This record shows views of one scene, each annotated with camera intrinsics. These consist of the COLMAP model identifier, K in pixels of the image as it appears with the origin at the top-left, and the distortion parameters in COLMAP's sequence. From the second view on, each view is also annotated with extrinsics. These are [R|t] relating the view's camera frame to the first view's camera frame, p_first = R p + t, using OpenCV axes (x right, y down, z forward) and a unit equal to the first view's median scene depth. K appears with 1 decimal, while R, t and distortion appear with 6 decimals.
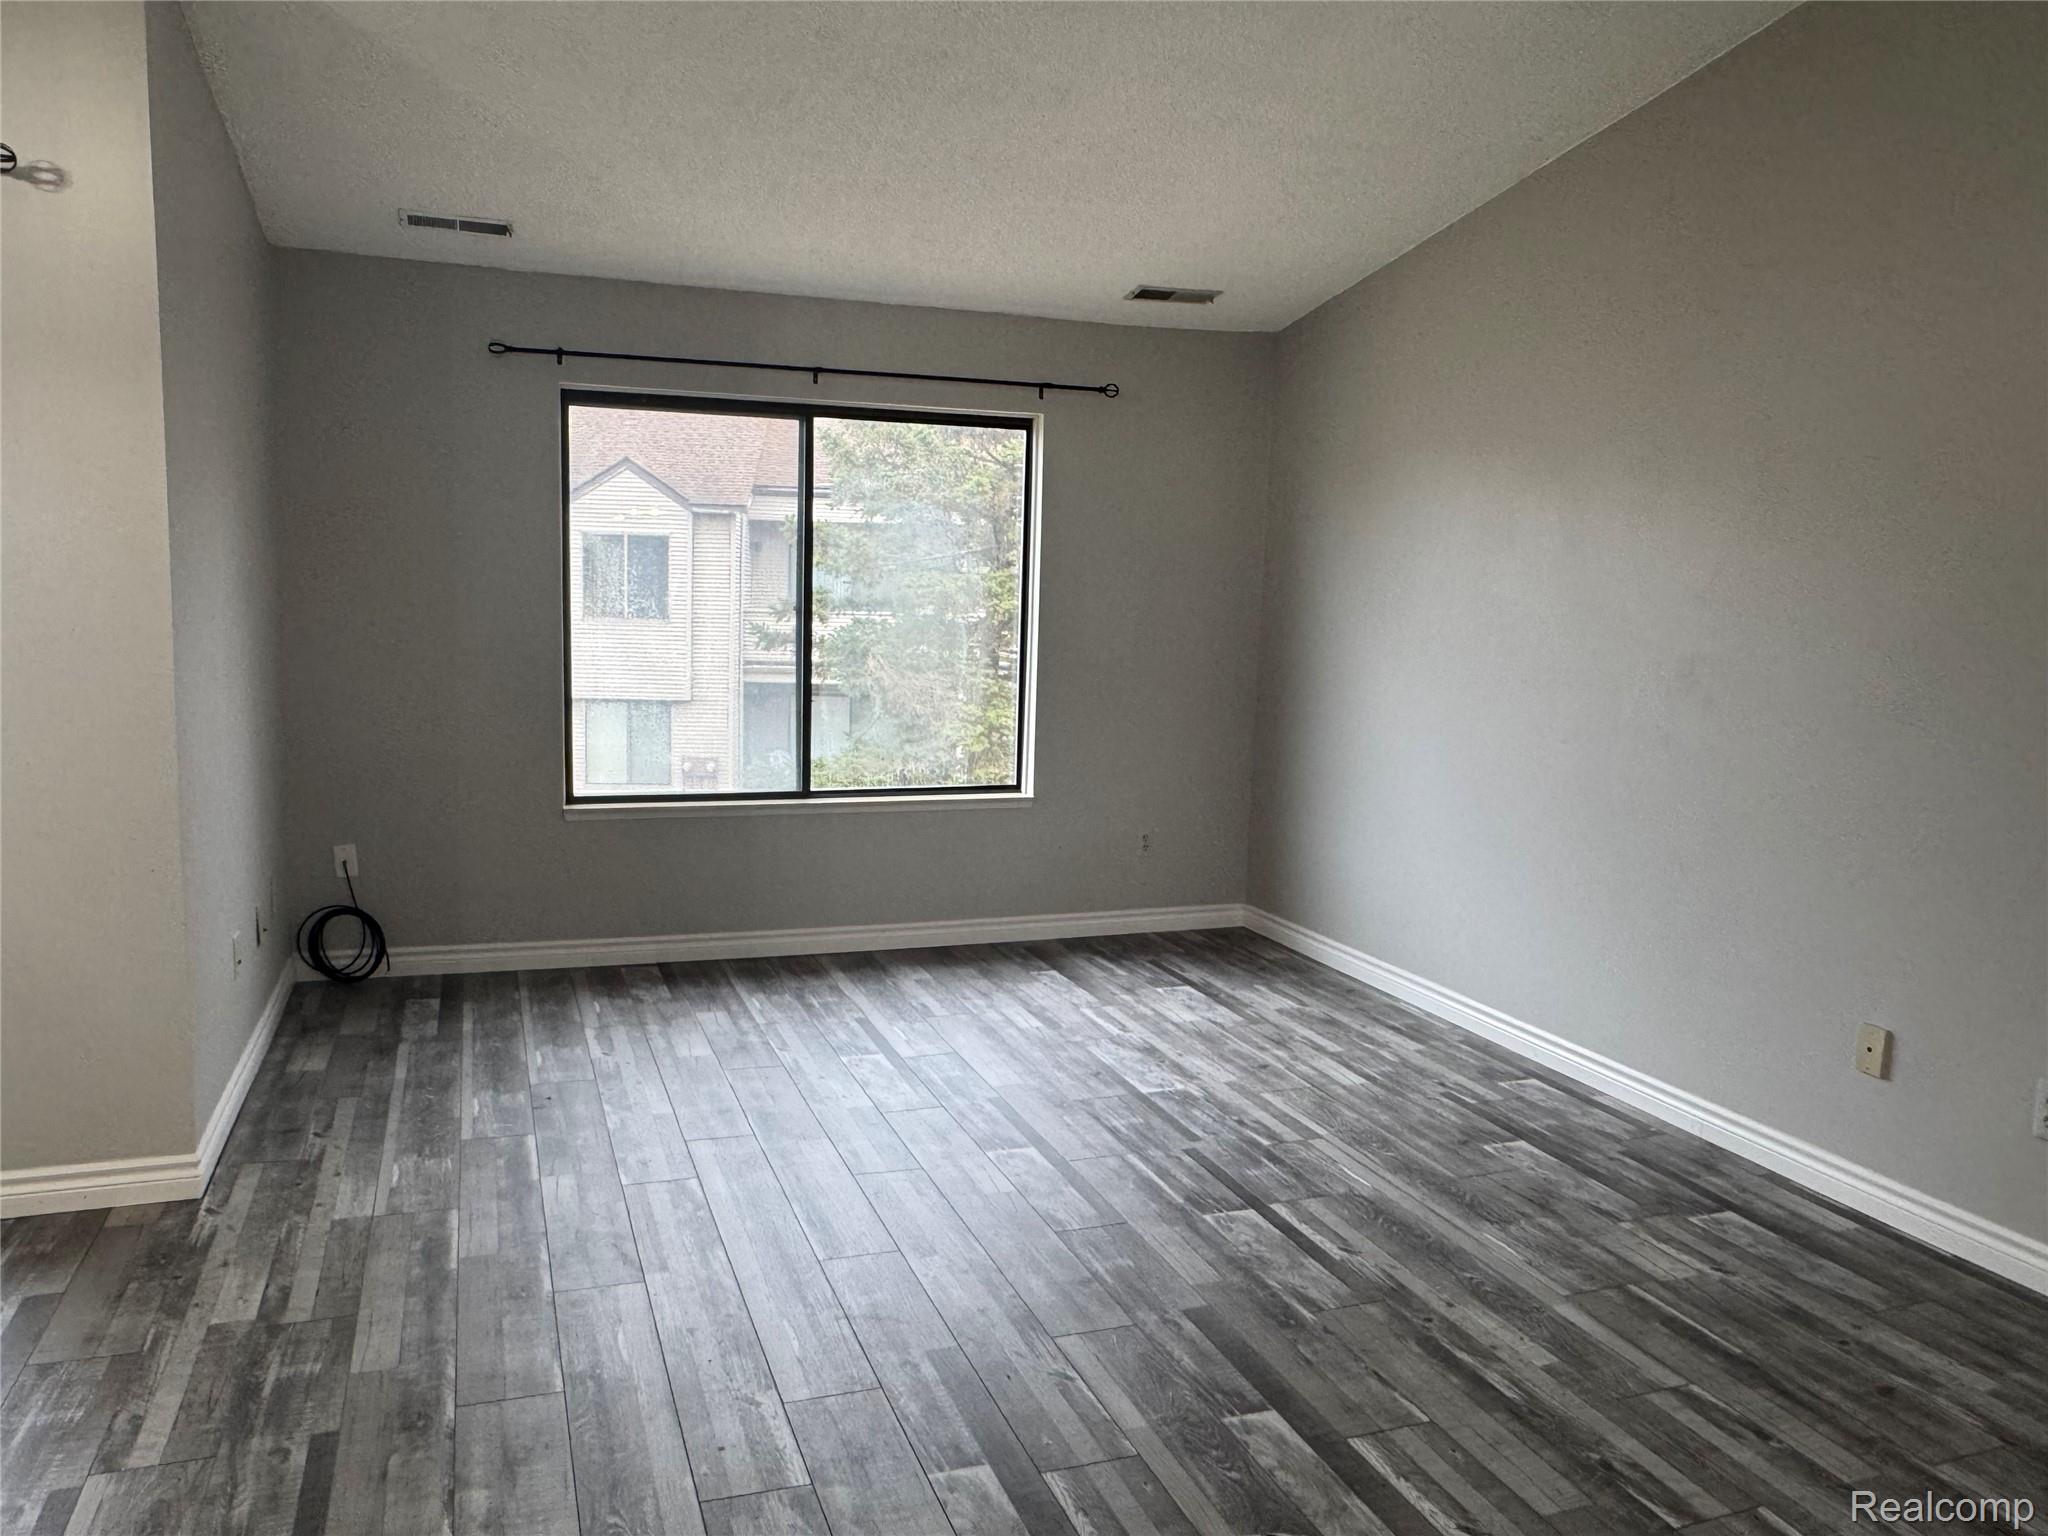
lens RADIAL K [[1464.3, 0, 1023.5], [0, 1464.3, 768.1], [0, 0, 1]] dist [-0.015647, 0.002592]
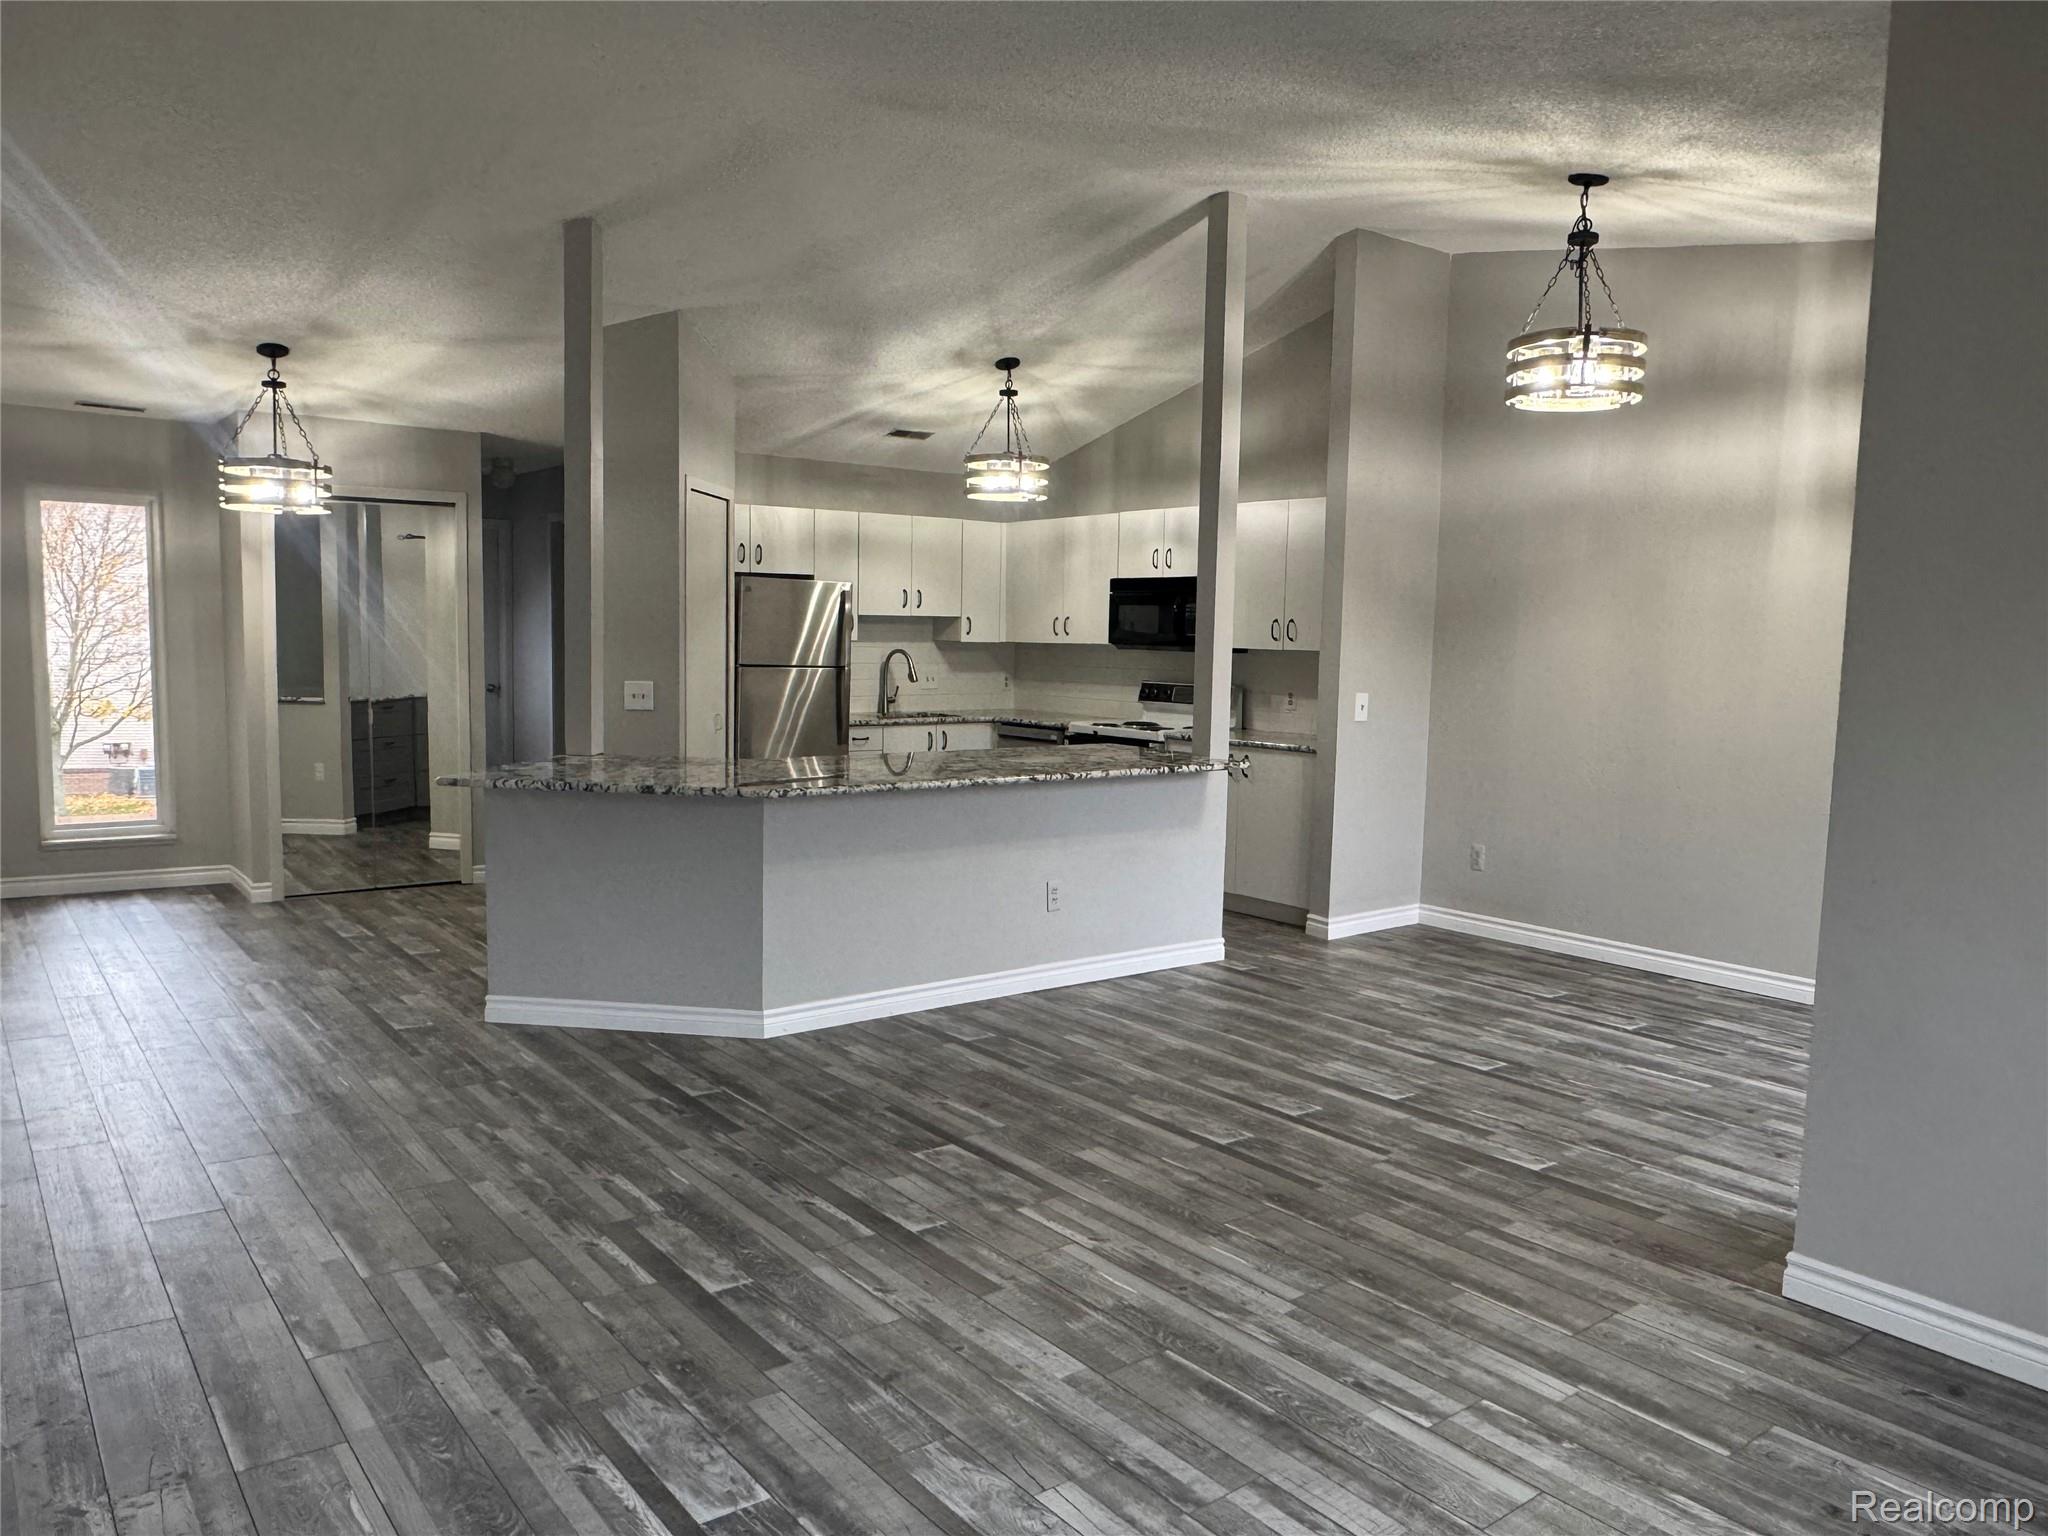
lens RADIAL K [[1464.3, 0, 1019.9], [0, 1464.3, 779.8], [0, 0, 1]] dist [-0.015647, 0.002592]
pose [[-0.956195, -0.017403, -0.292213, 0.269949], [-0.080271, 0.975556, 0.204568, -0.245491], [0.281510, 0.219063, -0.934218, 1.985905]]
